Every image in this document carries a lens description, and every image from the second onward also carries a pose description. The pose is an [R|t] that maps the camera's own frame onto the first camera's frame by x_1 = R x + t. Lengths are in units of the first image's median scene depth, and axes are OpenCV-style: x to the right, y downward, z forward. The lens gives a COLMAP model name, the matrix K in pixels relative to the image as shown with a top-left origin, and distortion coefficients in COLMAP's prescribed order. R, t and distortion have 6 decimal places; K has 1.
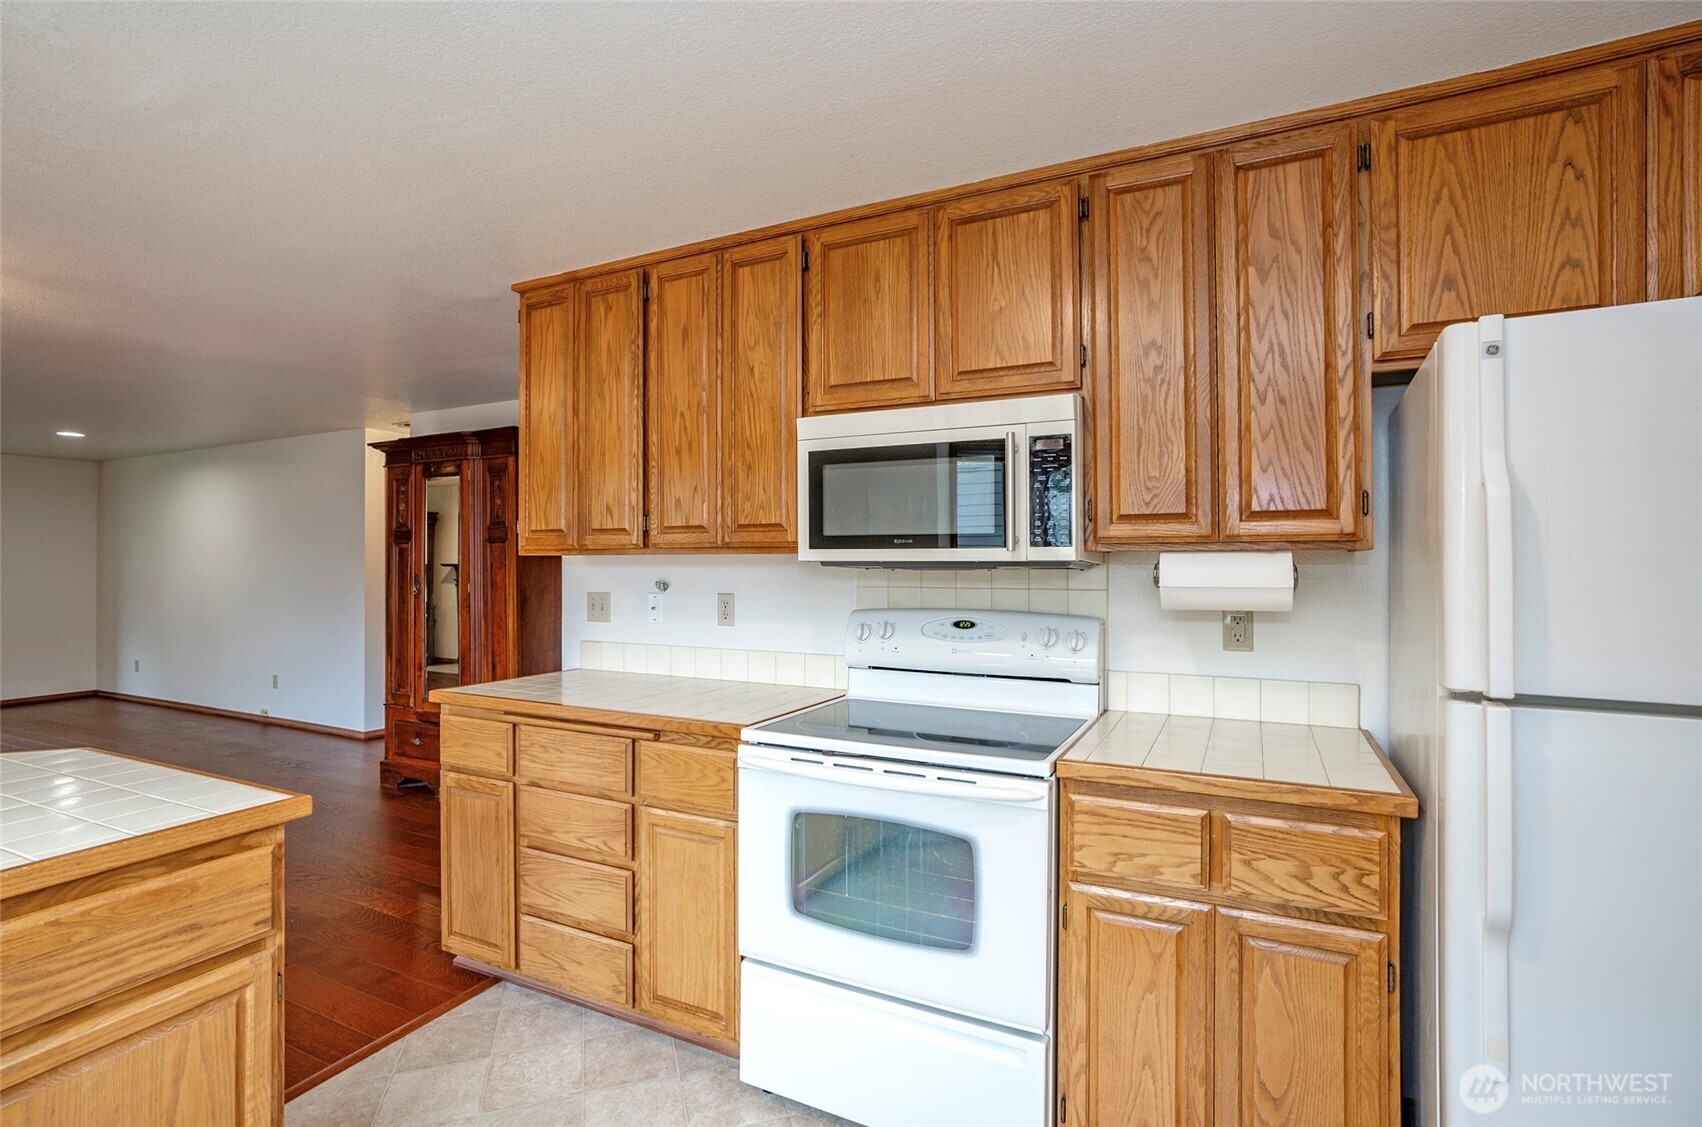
lens RADIAL K [[818.2, 0, 836.8], [0, 818.2, 541.6], [0, 0, 1]] dist [-0.065880, 0.026399]
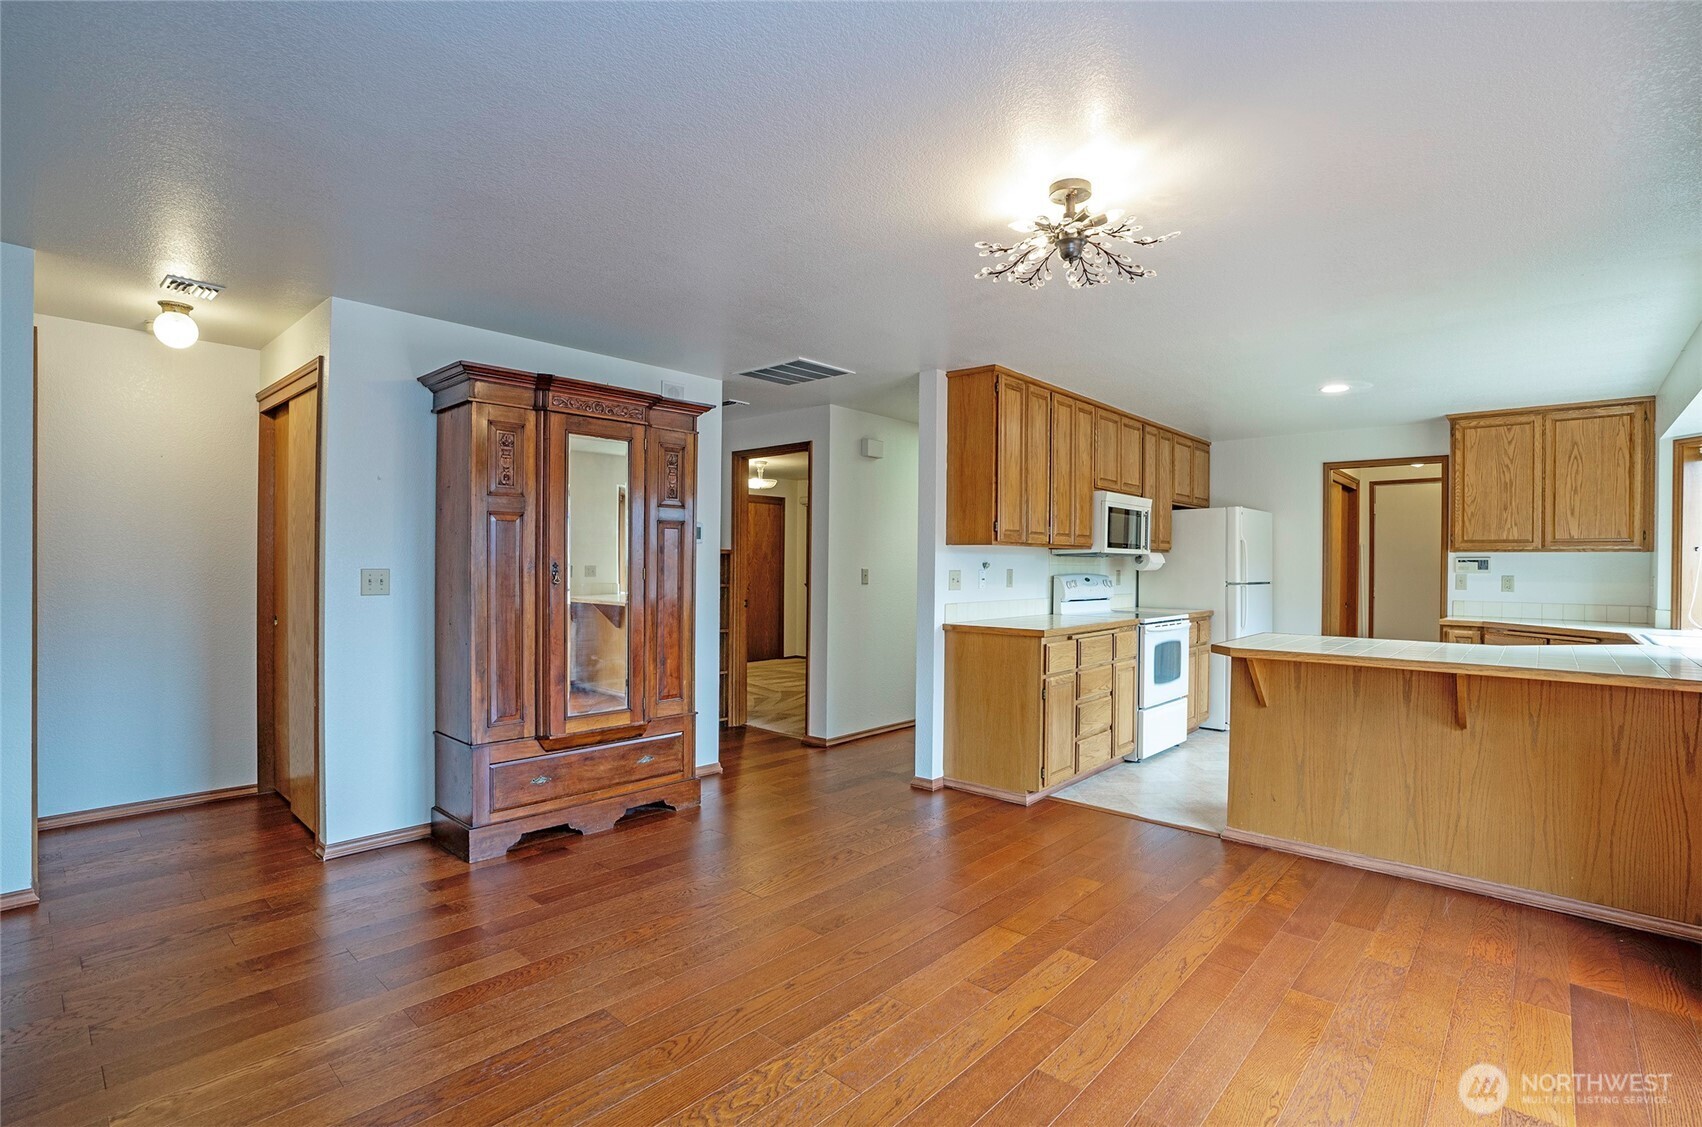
lens RADIAL K [[818.2, 0, 855.7], [0, 818.2, 570.2], [0, 0, 1]] dist [-0.065880, 0.026399]
pose [[0.246698, -0.000014, 0.969092, -2.507246], [-0.029501, 0.999536, 0.007524, 0.078676], [-0.968643, -0.030445, 0.246584, 1.128853]]
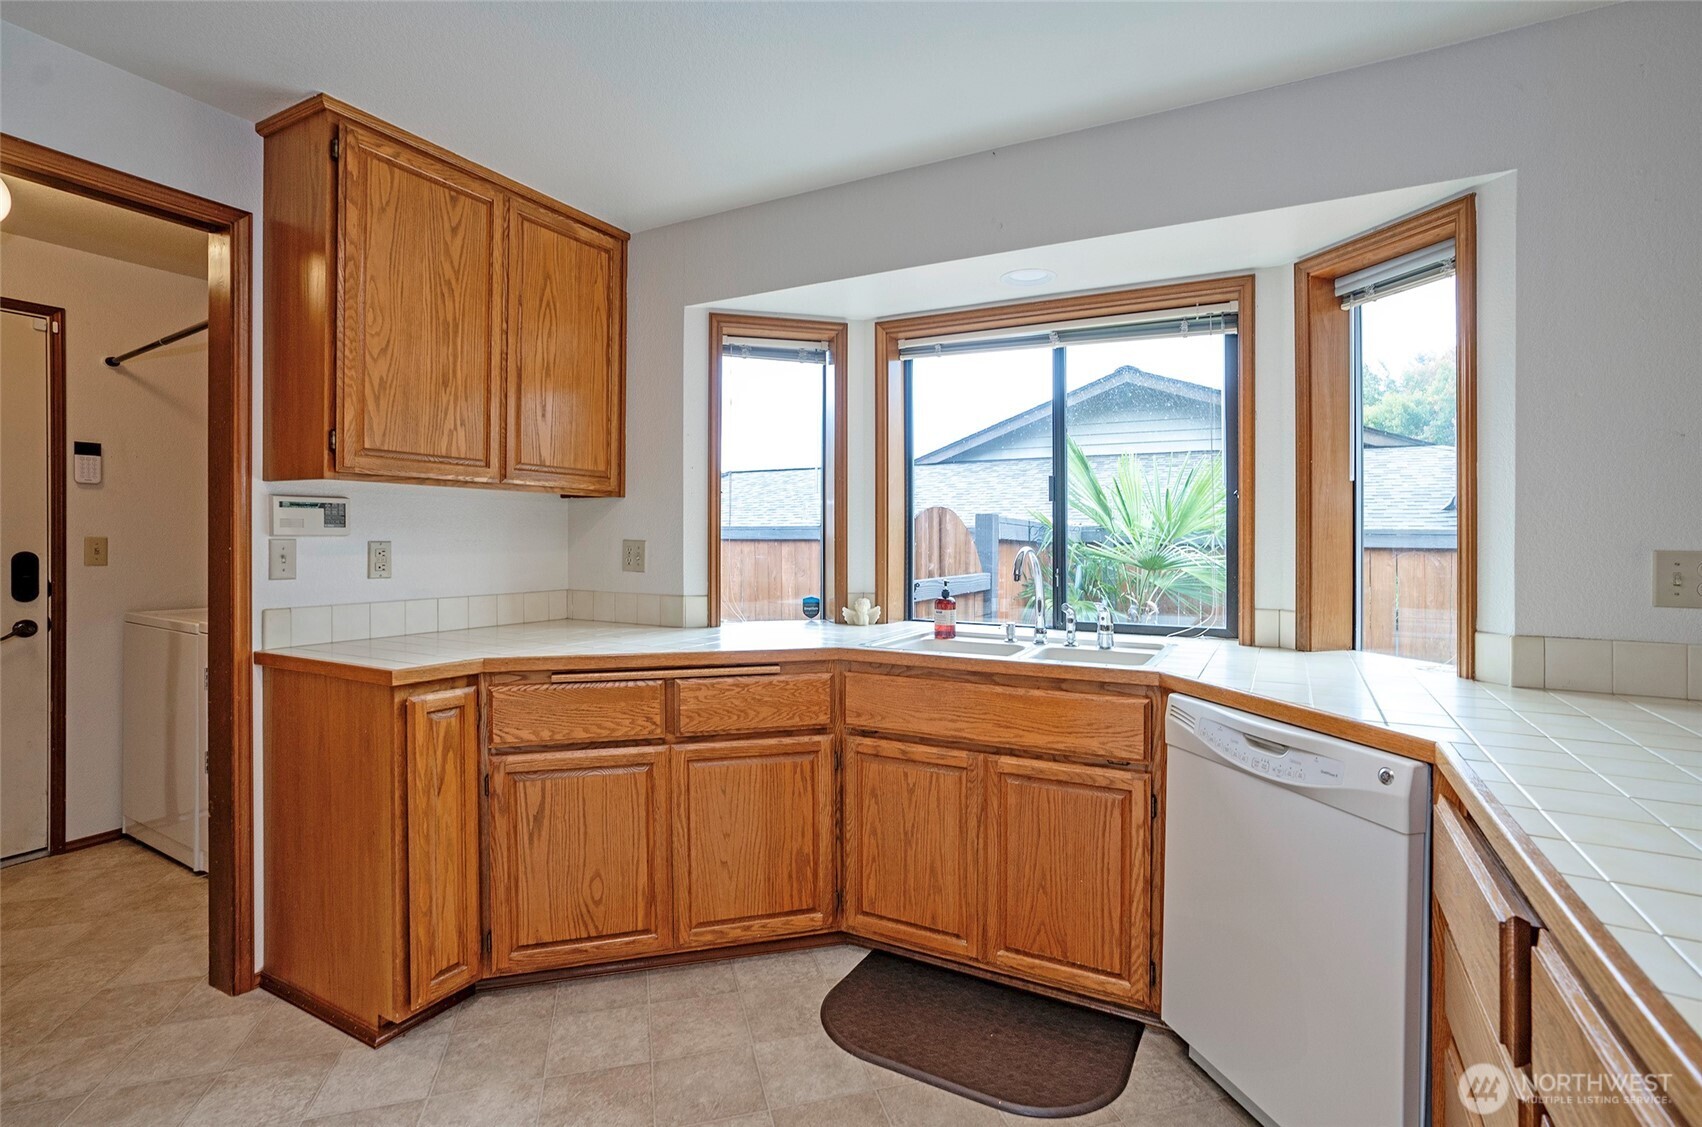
lens RADIAL K [[818.2, 0, 862.3], [0, 818.2, 540.3], [0, 0, 1]] dist [-0.065880, 0.026399]
pose [[-0.999990, -0.004287, -0.001109, -0.232817], [-0.004265, 0.999800, -0.019545, 0.072066], [0.001192, -0.019540, -0.999808, 0.845653]]
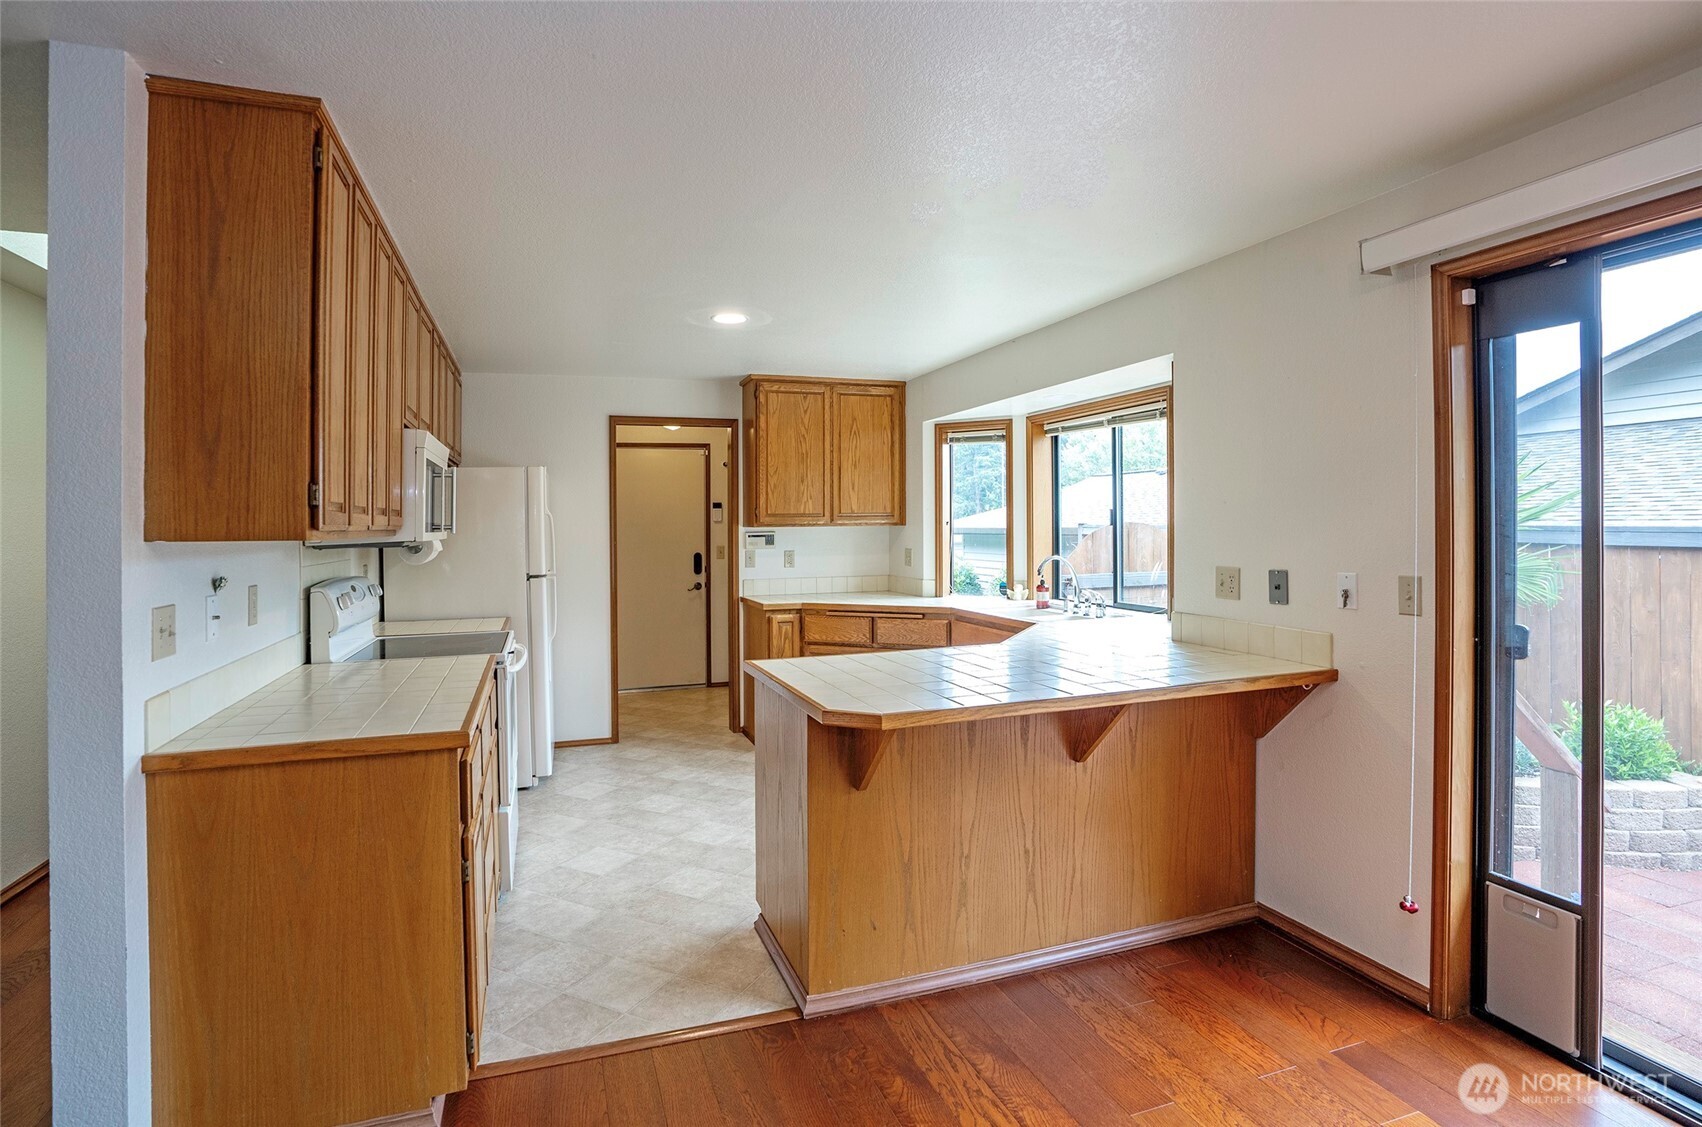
lens RADIAL K [[856.3, 0, 829.2], [0, 856.3, 532.5], [0, 0, 1]] dist [-0.021628, 0.002484]
pose [[-0.722063, 0.004345, 0.691813, -1.462803], [-0.001574, 0.999967, -0.007923, 0.020048], [-0.691825, -0.006809, -0.722033, 1.547307]]
